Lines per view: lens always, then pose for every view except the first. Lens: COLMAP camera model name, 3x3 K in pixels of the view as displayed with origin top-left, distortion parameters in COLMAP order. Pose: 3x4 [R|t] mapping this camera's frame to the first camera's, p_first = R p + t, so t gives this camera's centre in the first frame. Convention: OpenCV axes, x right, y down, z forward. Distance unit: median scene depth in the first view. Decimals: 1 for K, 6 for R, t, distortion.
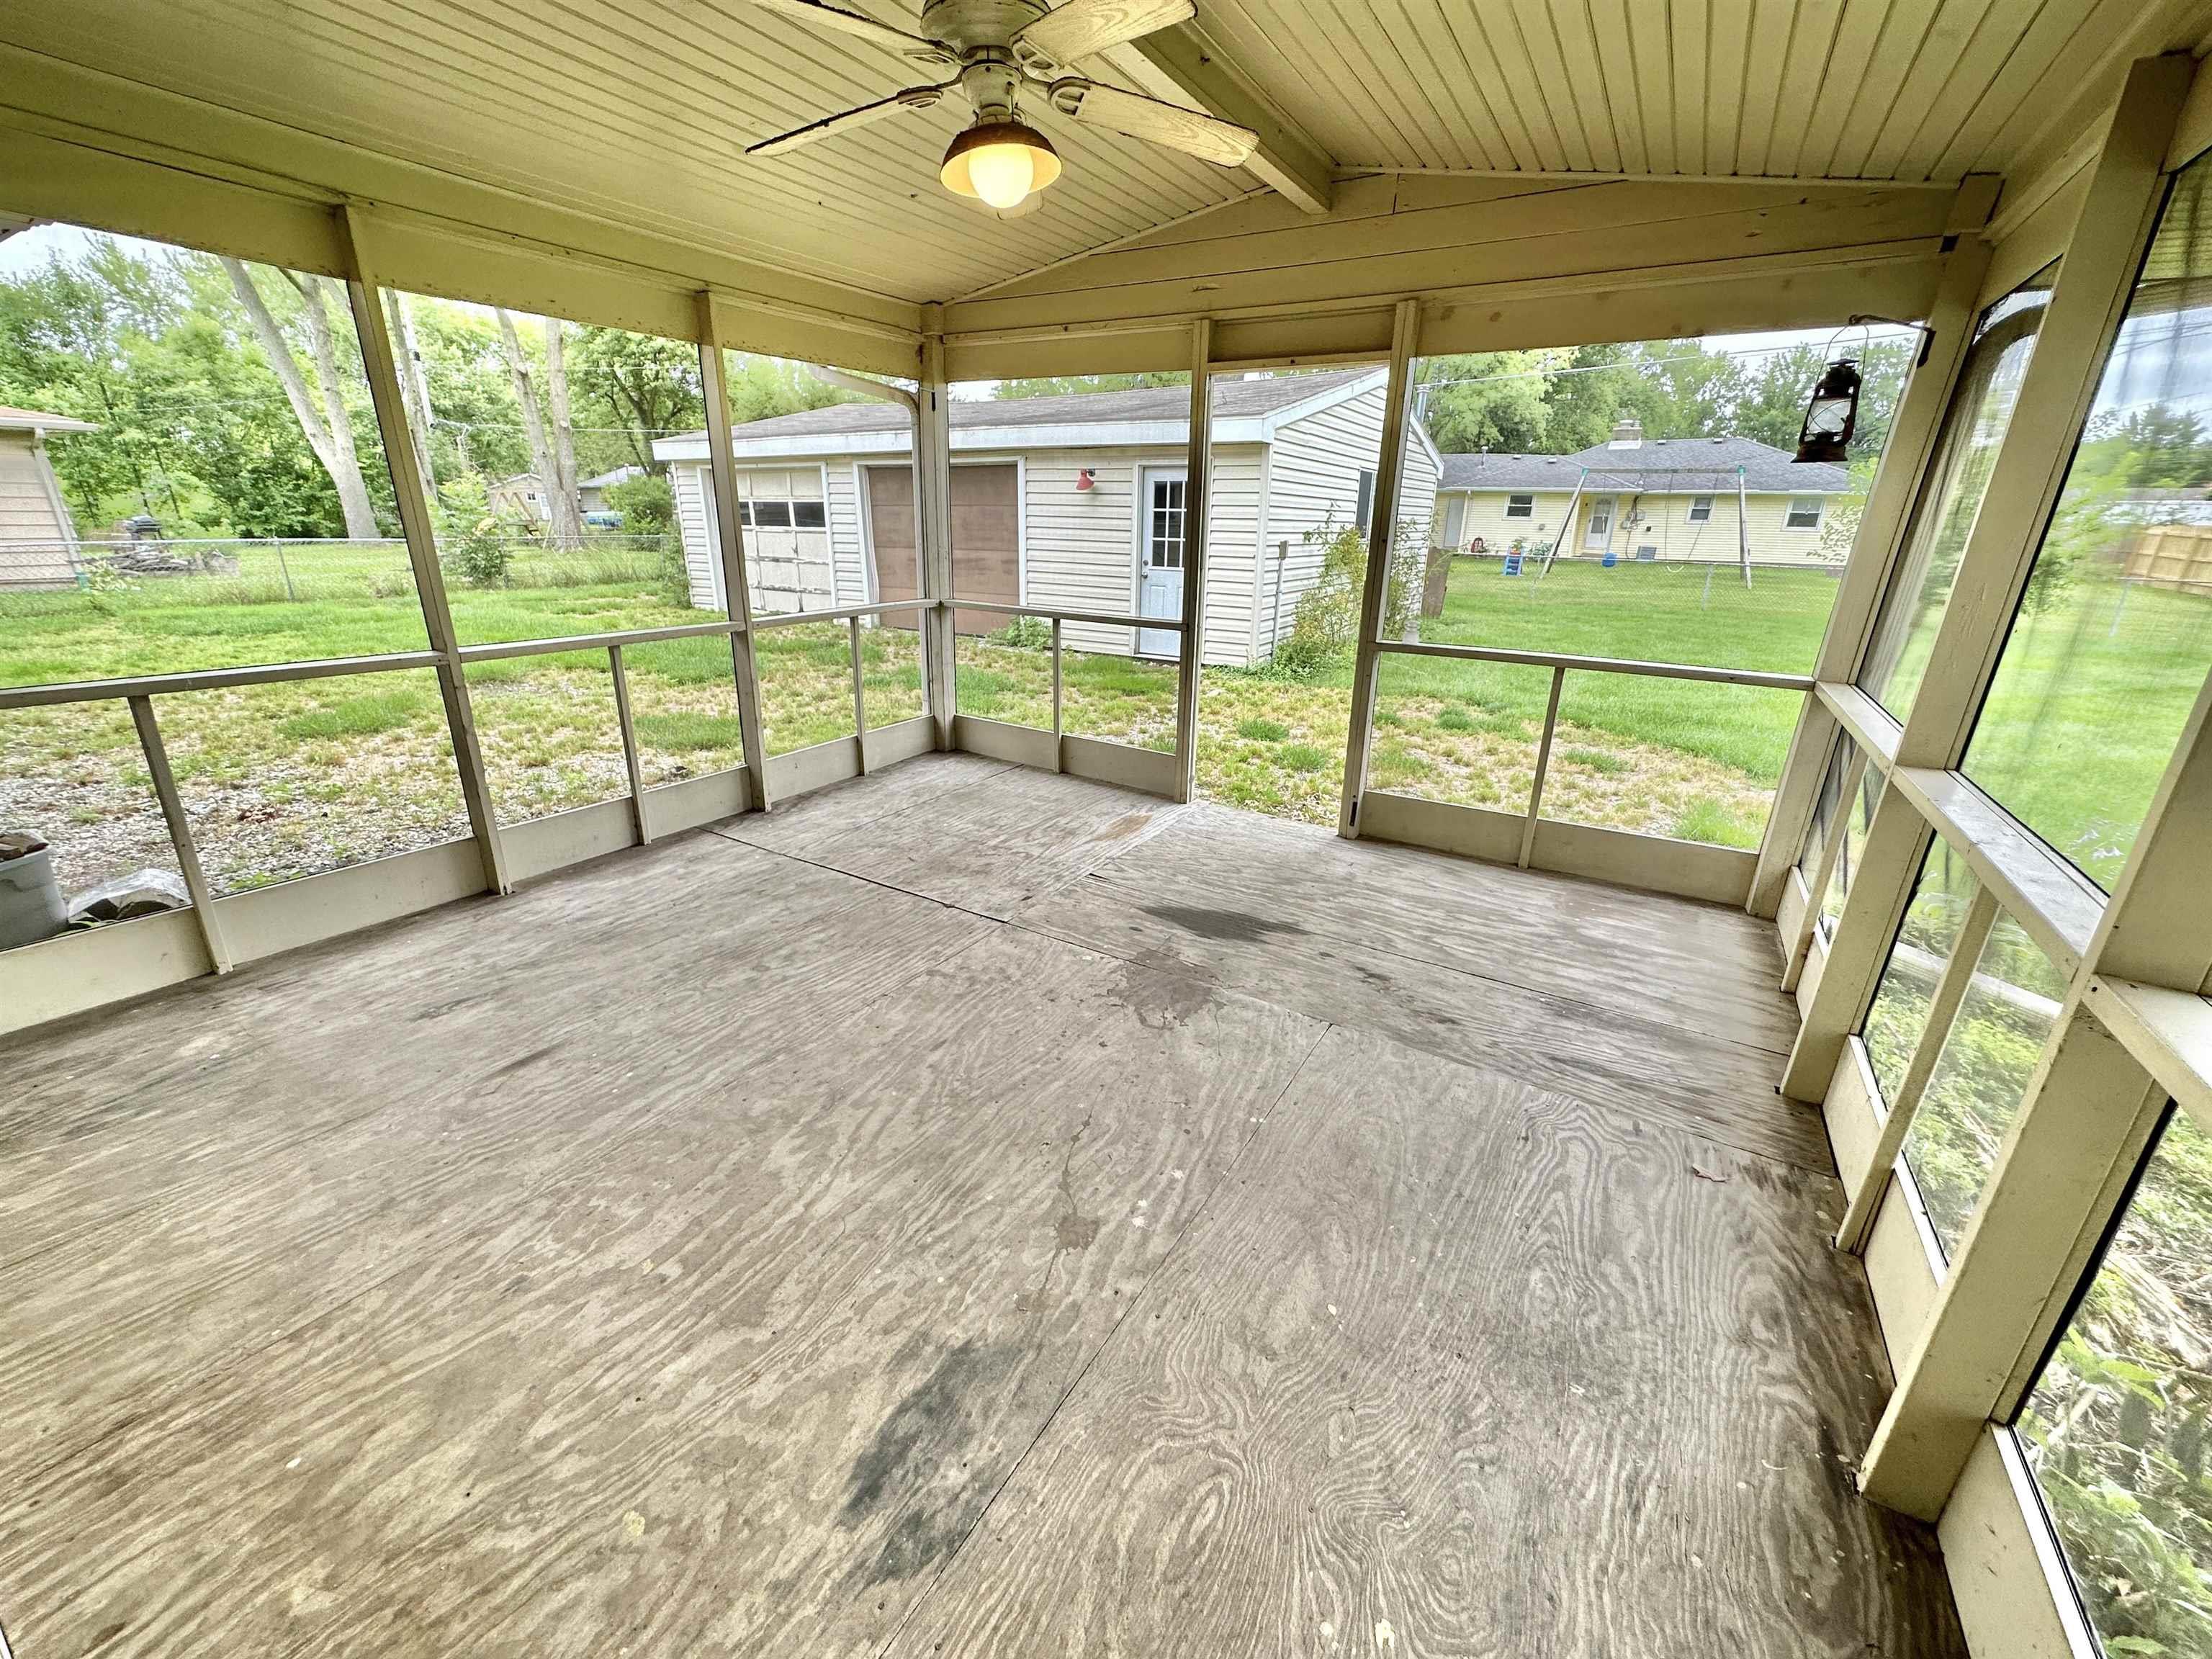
lens RADIAL K [[877.3, 0, 1099.3], [0, 877.3, 821.8], [0, 0, 1]] dist [-0.005898, 0.001350]
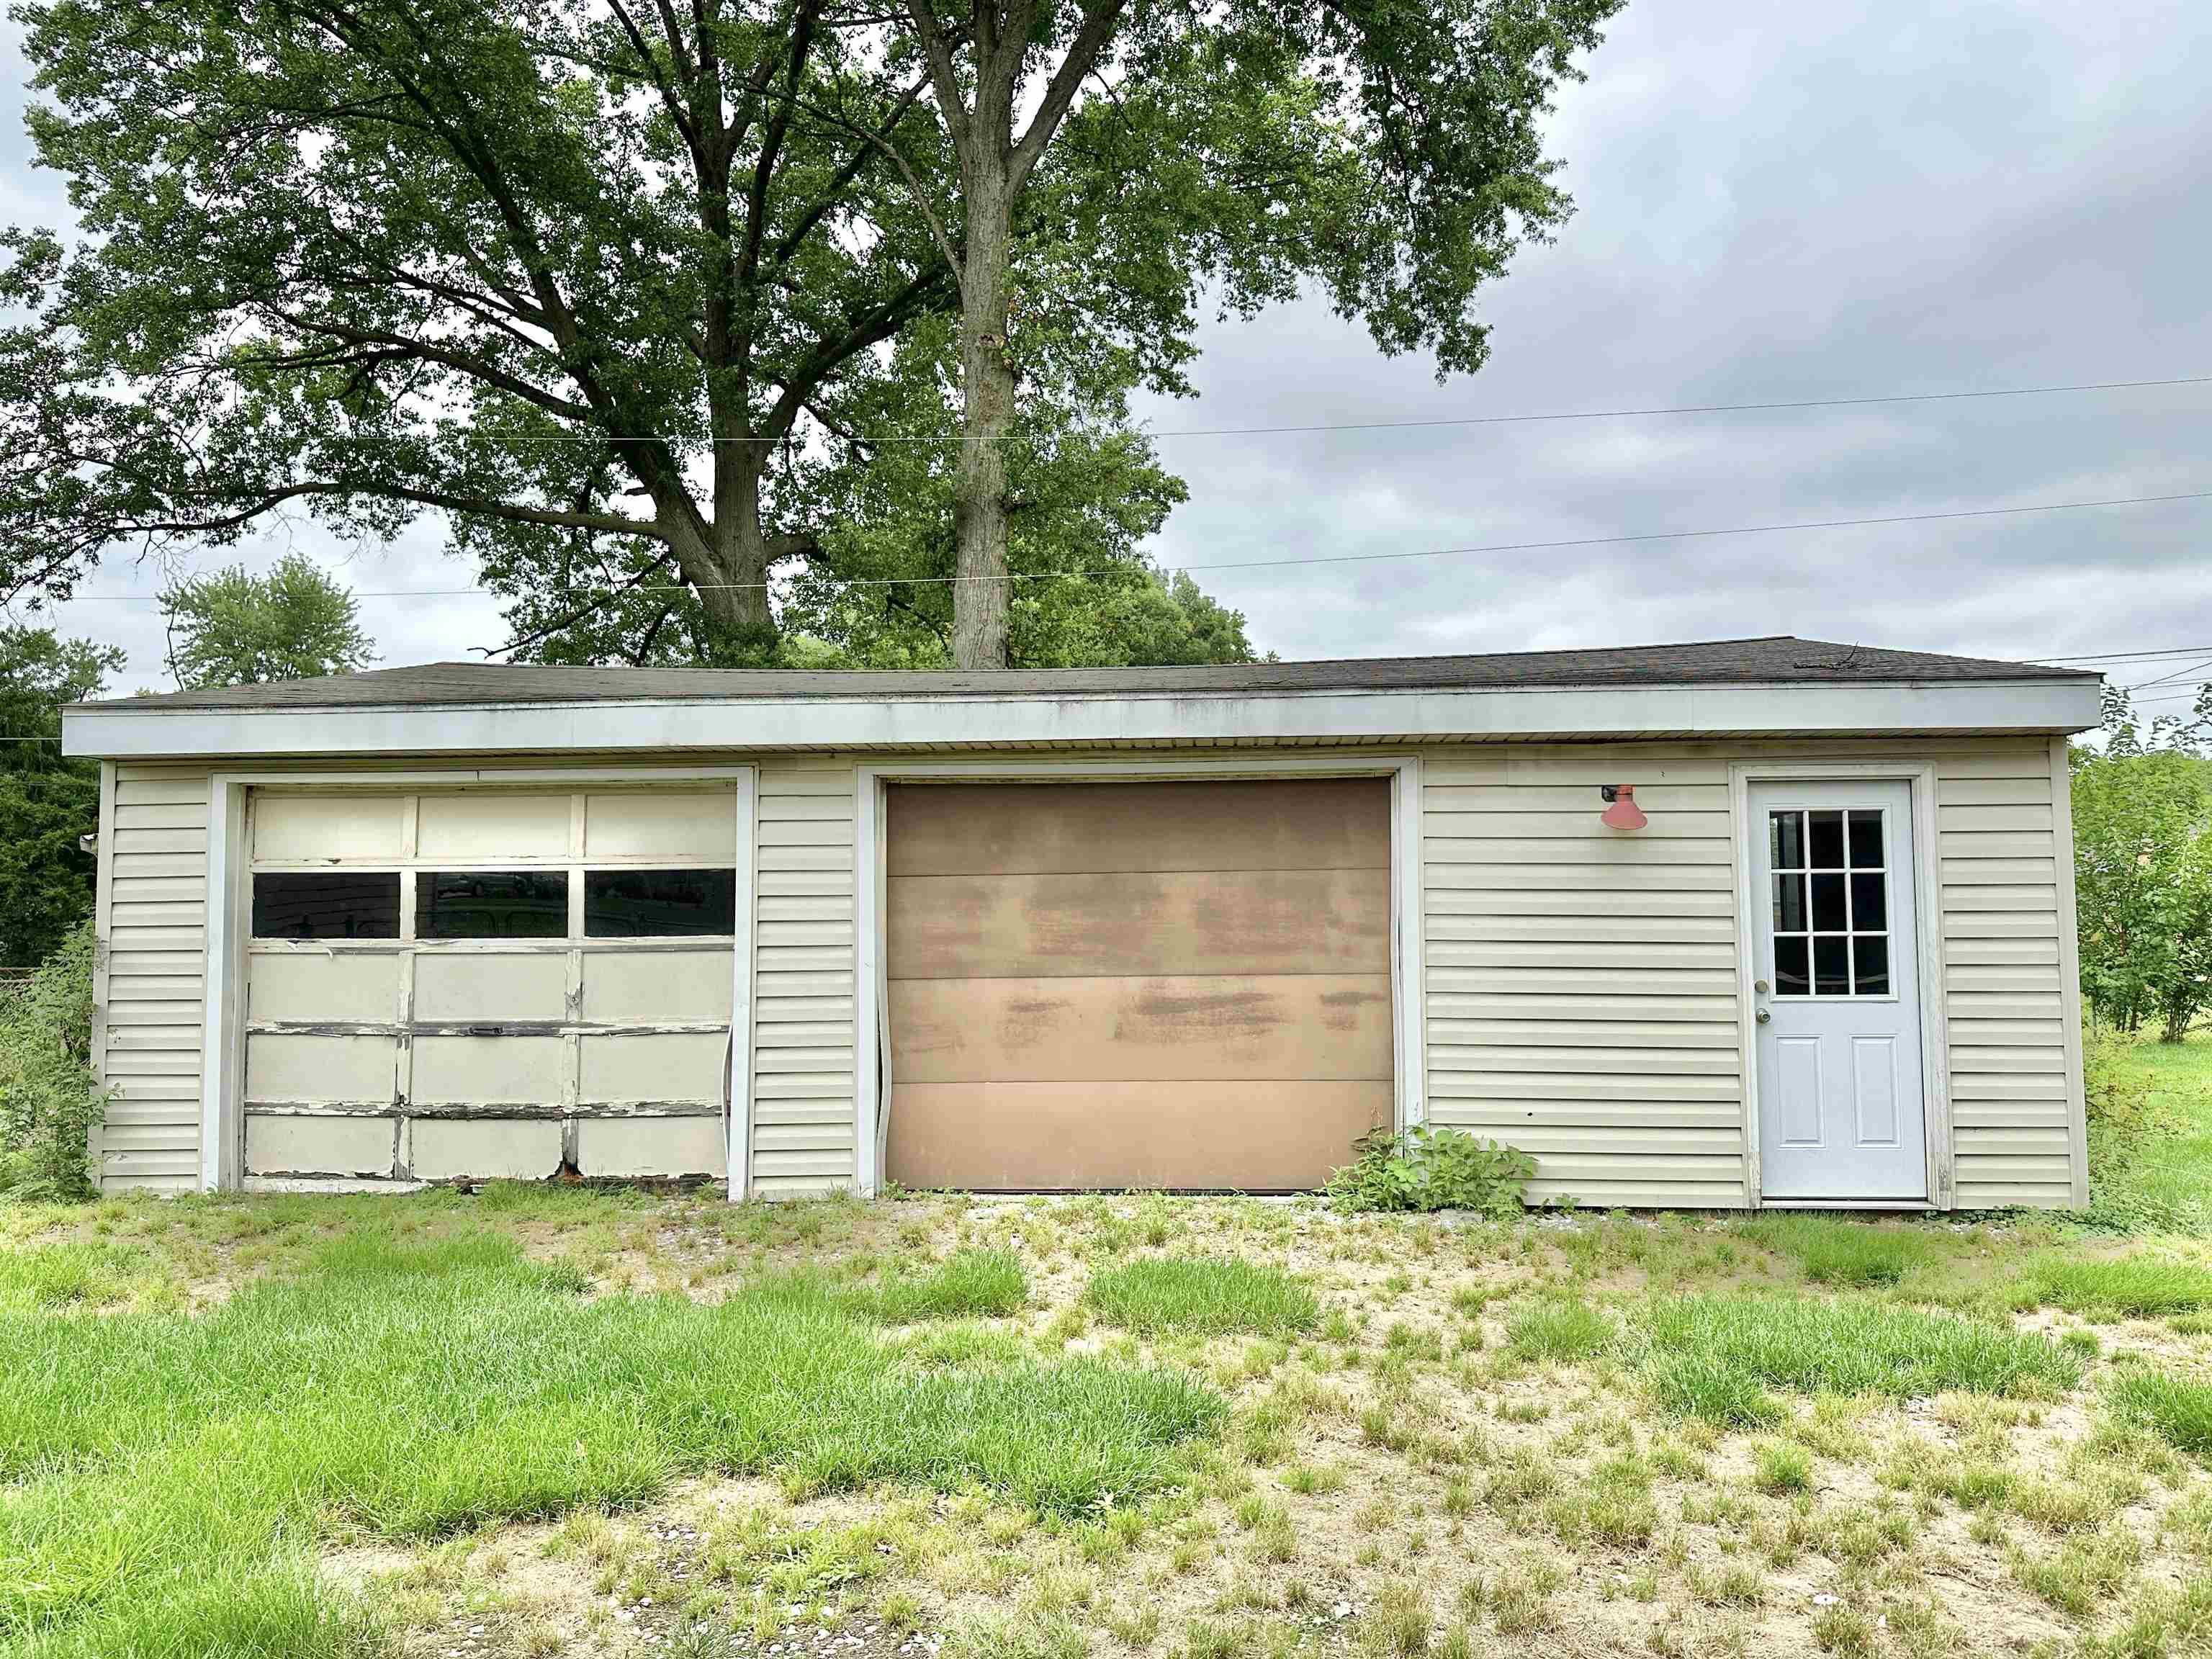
lens RADIAL K [[1590.0, 0, 1105.8], [0, 1590.0, 828.3], [0, 0, 1]] dist [0.021698, -0.021080]
pose [[0.881400, -0.001927, 0.472367, -0.497509], [0.174529, 0.930561, -0.321862, -0.142530], [-0.438947, 0.366131, 0.820533, 0.388730]]
